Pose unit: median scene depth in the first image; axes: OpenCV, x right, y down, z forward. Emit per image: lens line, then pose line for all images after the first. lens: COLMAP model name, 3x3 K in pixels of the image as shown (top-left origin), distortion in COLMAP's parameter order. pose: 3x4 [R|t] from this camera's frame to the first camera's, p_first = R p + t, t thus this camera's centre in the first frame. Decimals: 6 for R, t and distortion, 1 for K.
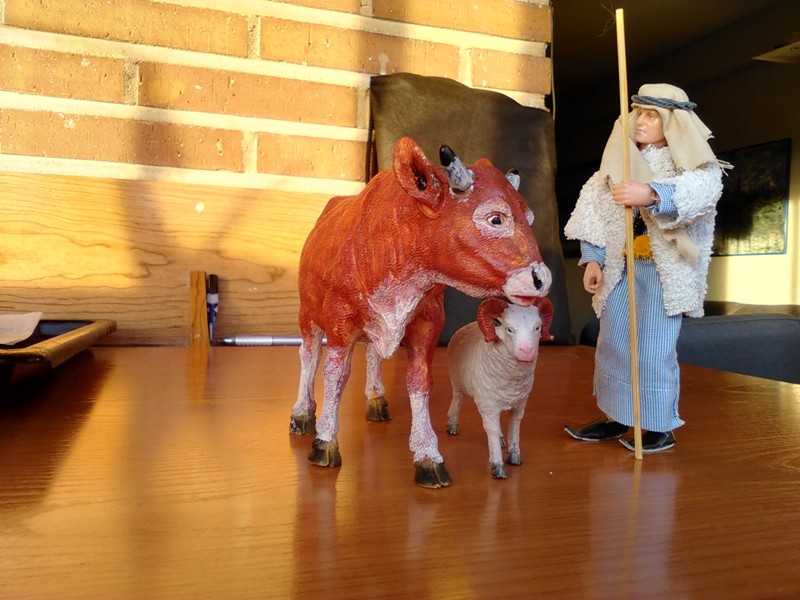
lens RADIAL K [[718.9, 0, 404.5], [0, 718.9, 301.1], [0, 0, 1]] dist [0.107969, -0.287432]
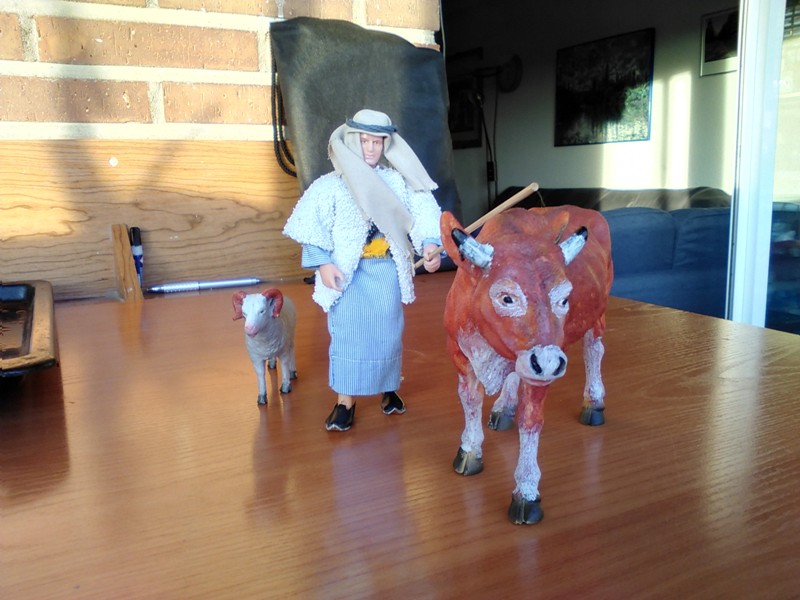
lens RADIAL K [[713.7, 0, 404.8], [0, 713.7, 302.9], [0, 0, 1]] dist [0.125623, -0.320663]
pose [[0.985784, -0.073001, 0.151331, -0.044451], [0.048625, 0.986090, 0.158940, -0.073381], [-0.160828, -0.149322, 0.975621, -0.093807]]
